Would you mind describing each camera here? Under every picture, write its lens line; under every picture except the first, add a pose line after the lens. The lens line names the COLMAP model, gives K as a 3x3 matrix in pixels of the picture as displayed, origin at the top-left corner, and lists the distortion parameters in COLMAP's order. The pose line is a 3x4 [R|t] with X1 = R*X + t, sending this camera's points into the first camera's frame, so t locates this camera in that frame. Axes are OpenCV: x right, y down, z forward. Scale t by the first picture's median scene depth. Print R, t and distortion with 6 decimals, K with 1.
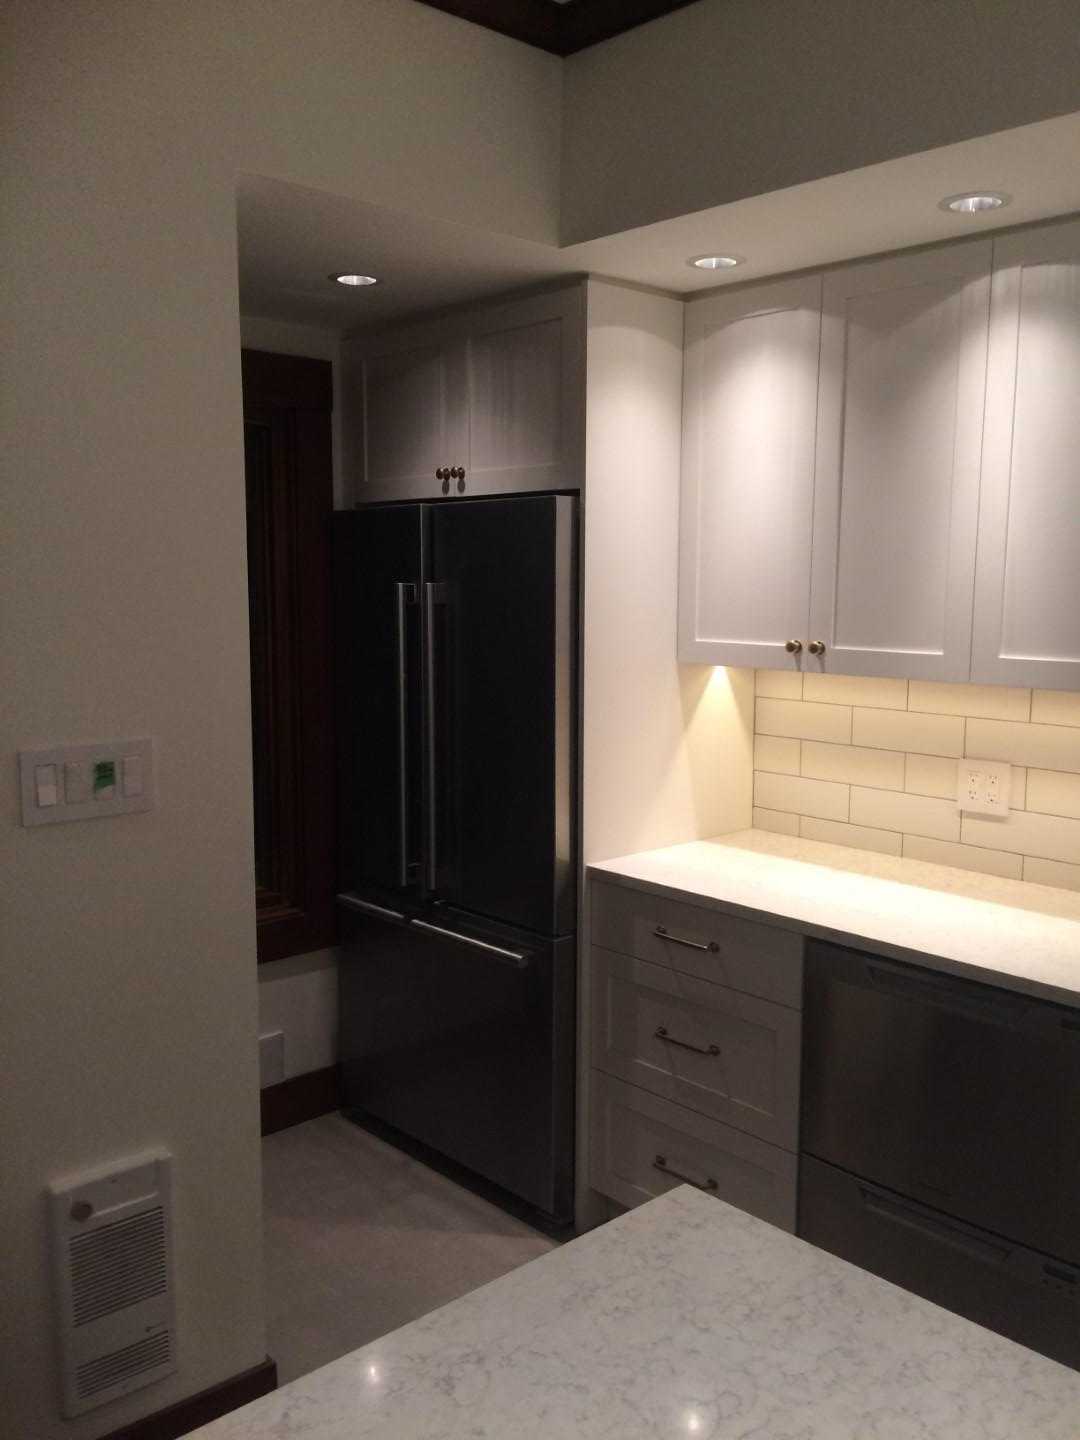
lens RADIAL K [[1213.5, 0, 539.5], [0, 1213.5, 732.3], [0, 0, 1]] dist [0.090495, -0.142001]
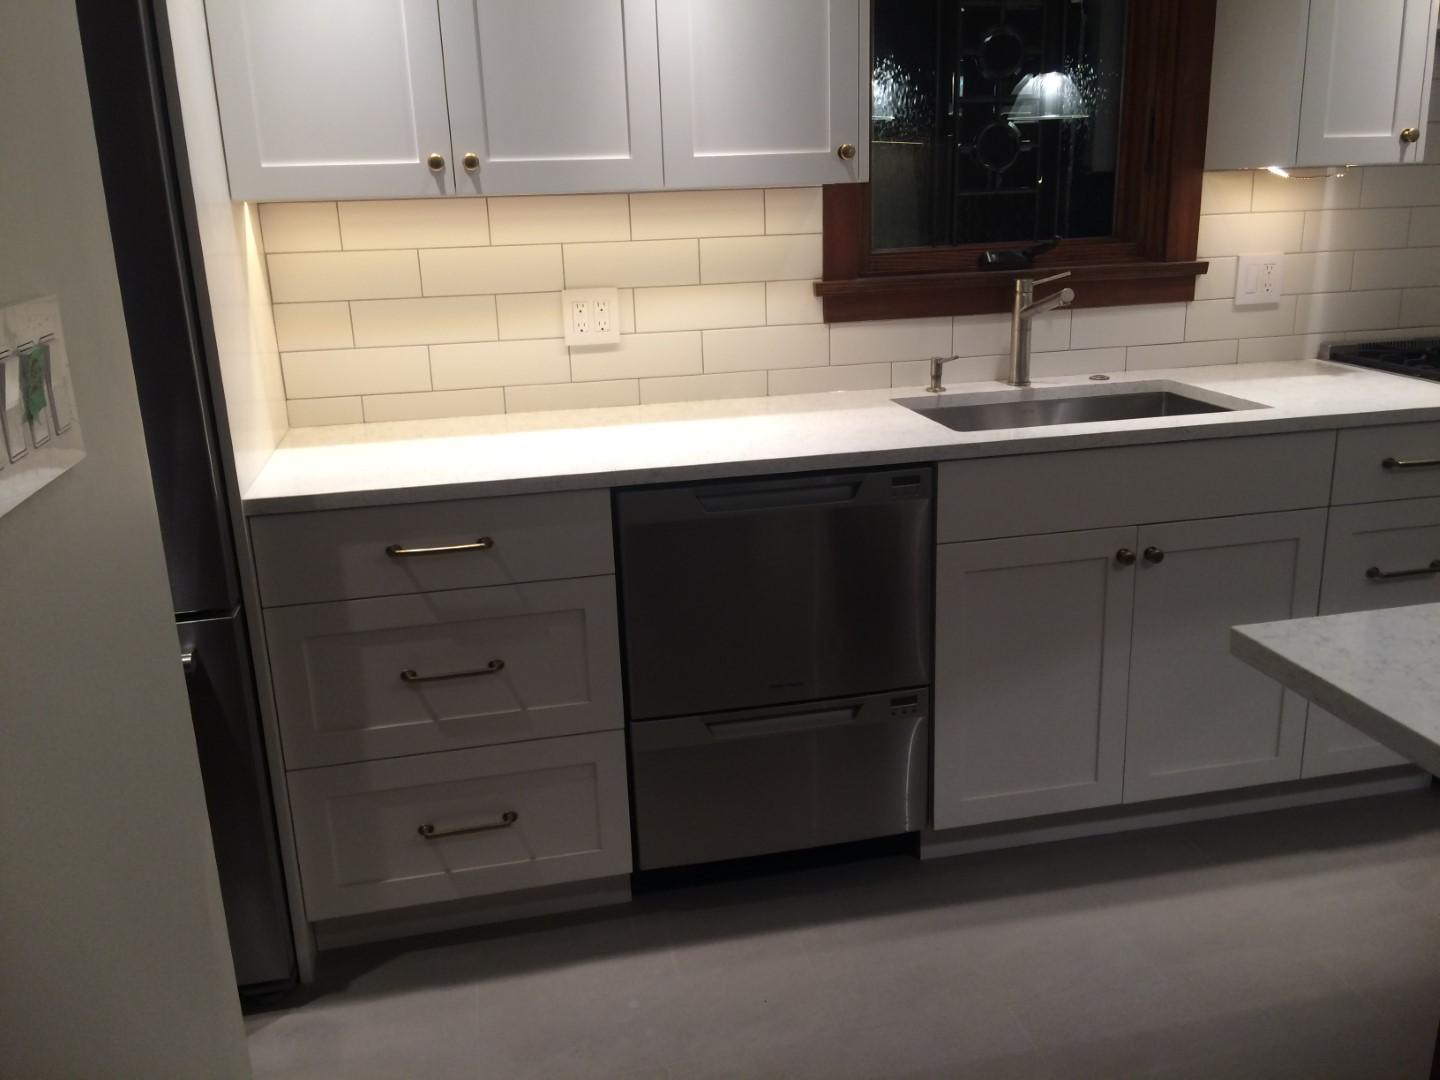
lens RADIAL K [[1213.5, 0, 729.6], [0, 1213.5, 537.6], [0, 0, 1]] dist [0.090495, -0.142001]
pose [[0.507129, -0.261191, 0.821340, -0.414271], [0.144904, 0.965248, 0.217485, 0.020076], [-0.849602, 0.008722, 0.527353, 0.412099]]
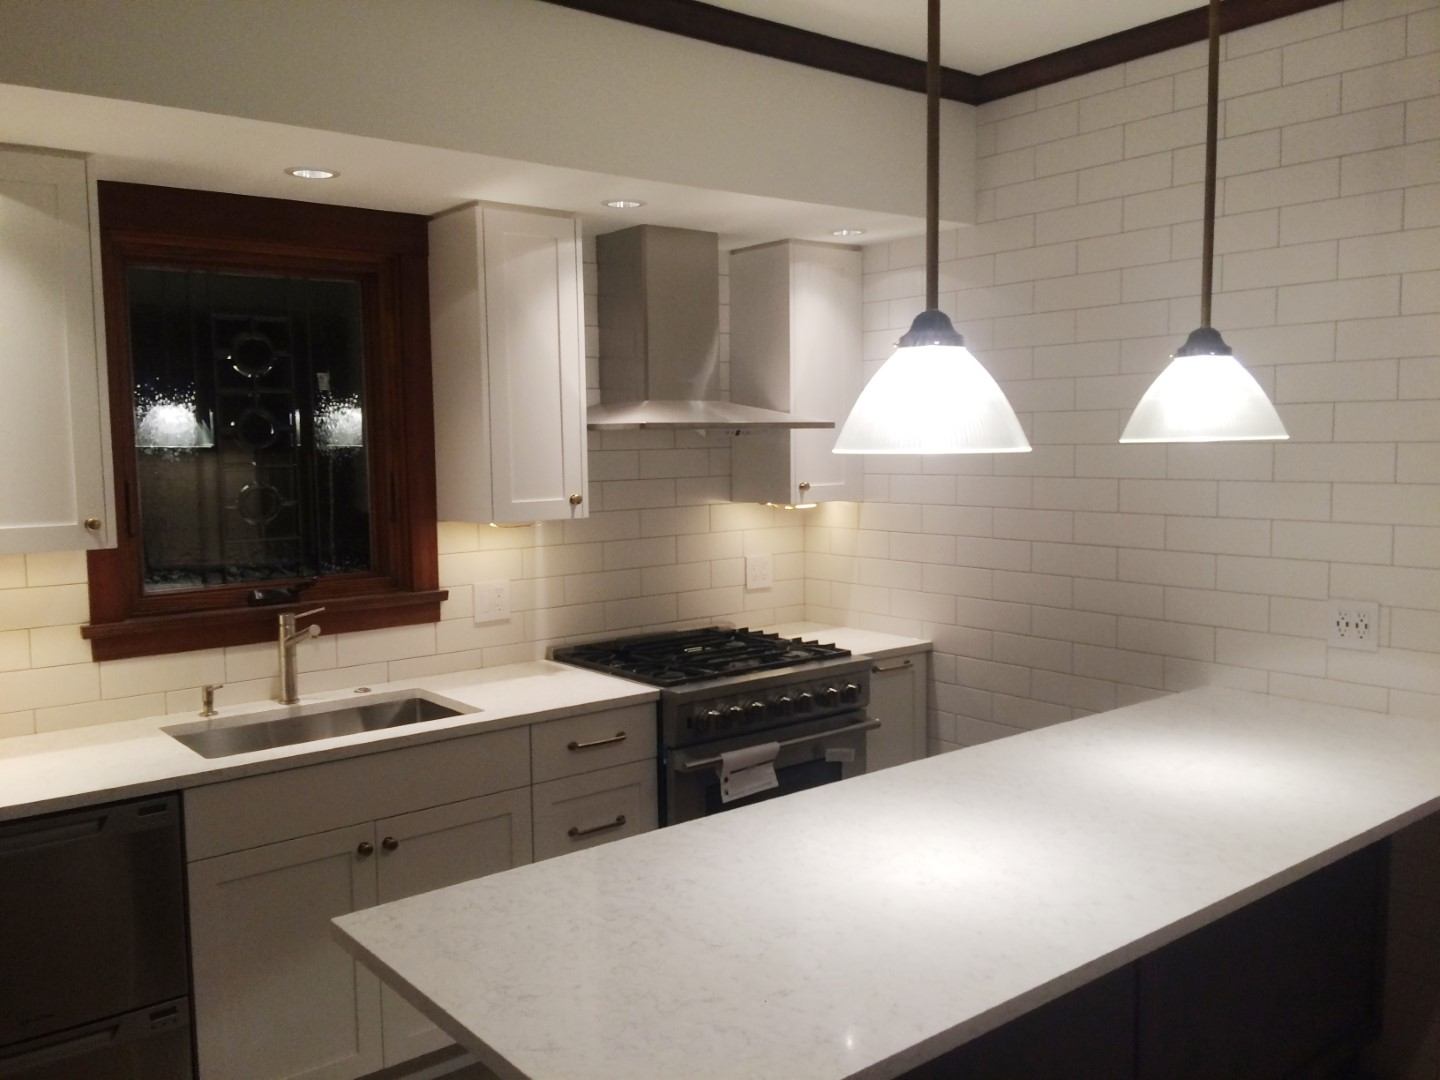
lens RADIAL K [[1213.5, 0, 729.6], [0, 1213.5, 537.6], [0, 0, 1]] dist [0.090495, -0.142001]
pose [[0.067044, -0.092162, 0.993484, -0.551872], [0.144320, 0.986149, 0.081742, -0.038511], [-0.987257, 0.137900, 0.079416, 0.208505]]
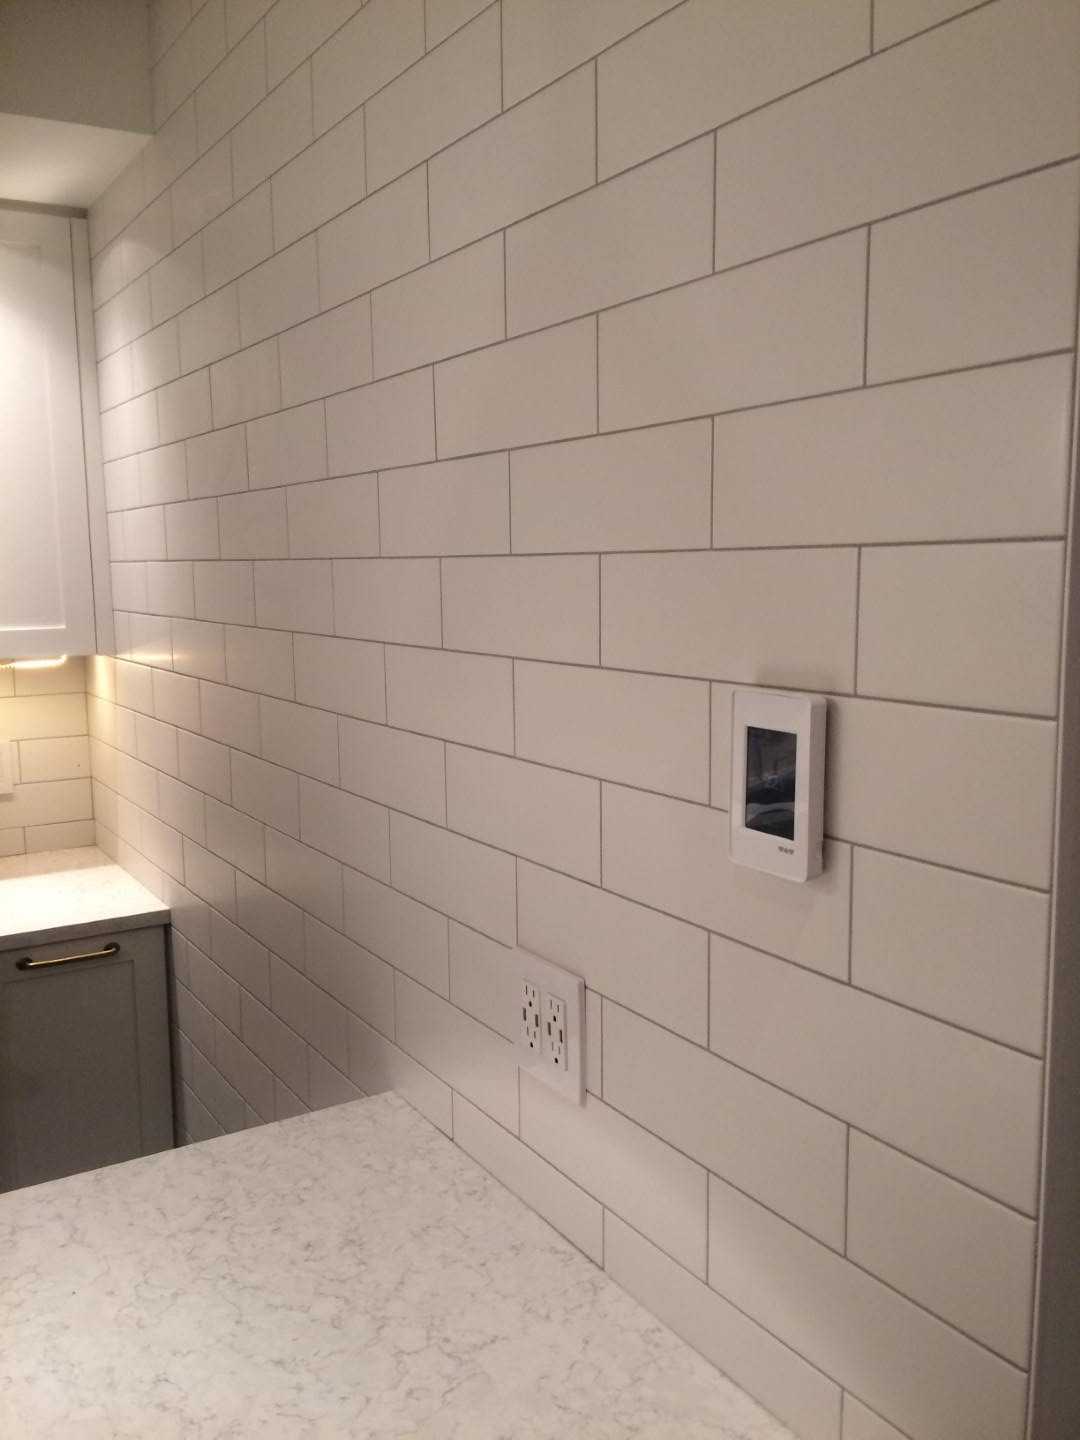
lens RADIAL K [[1227.8, 0, 540.0], [0, 1227.8, 720.0], [0, 0, 1]] dist [0.055127, -0.114595]
pose [[0.178356, -0.138984, 0.974101, 0.149714], [0.145289, 0.982842, 0.113630, 0.054033], [-0.973181, 0.121260, 0.195488, -0.320887]]
